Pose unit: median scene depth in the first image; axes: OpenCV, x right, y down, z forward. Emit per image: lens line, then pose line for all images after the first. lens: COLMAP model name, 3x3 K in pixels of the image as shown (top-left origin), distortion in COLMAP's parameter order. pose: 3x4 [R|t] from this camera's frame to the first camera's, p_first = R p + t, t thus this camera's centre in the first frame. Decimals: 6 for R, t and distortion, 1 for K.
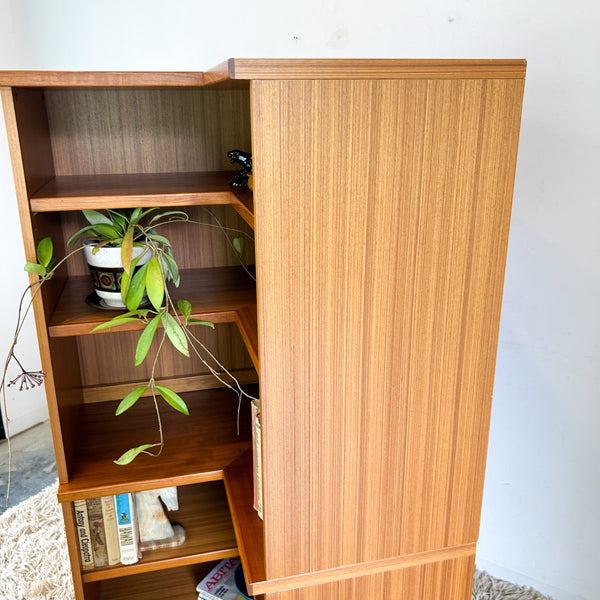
lens RADIAL K [[609.4, 0, 295.8], [0, 609.4, 297.2], [0, 0, 1]] dist [0.016866, -0.013824]
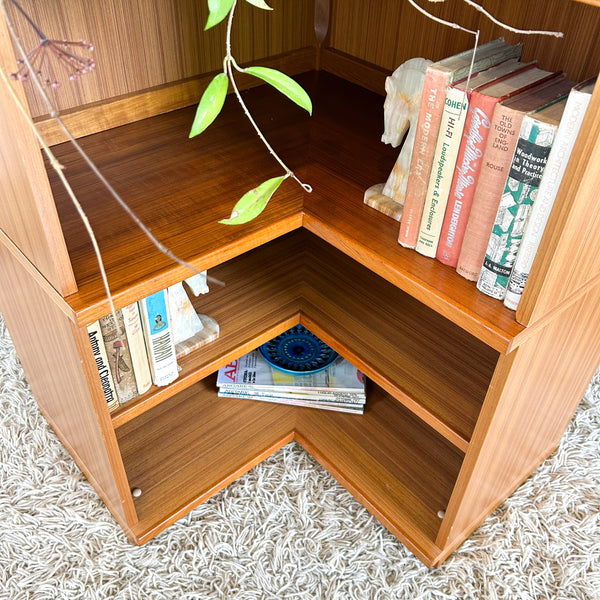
lens RADIAL K [[602.8, 0, 296.3], [0, 602.8, 300.8], [0, 0, 1]] dist [0.051282, -0.080616]
pose [[0.884446, -0.276957, 0.375565, -0.380385], [0.110363, 0.906141, 0.408323, 0.104001], [-0.453403, -0.319691, 0.831999, 0.428098]]
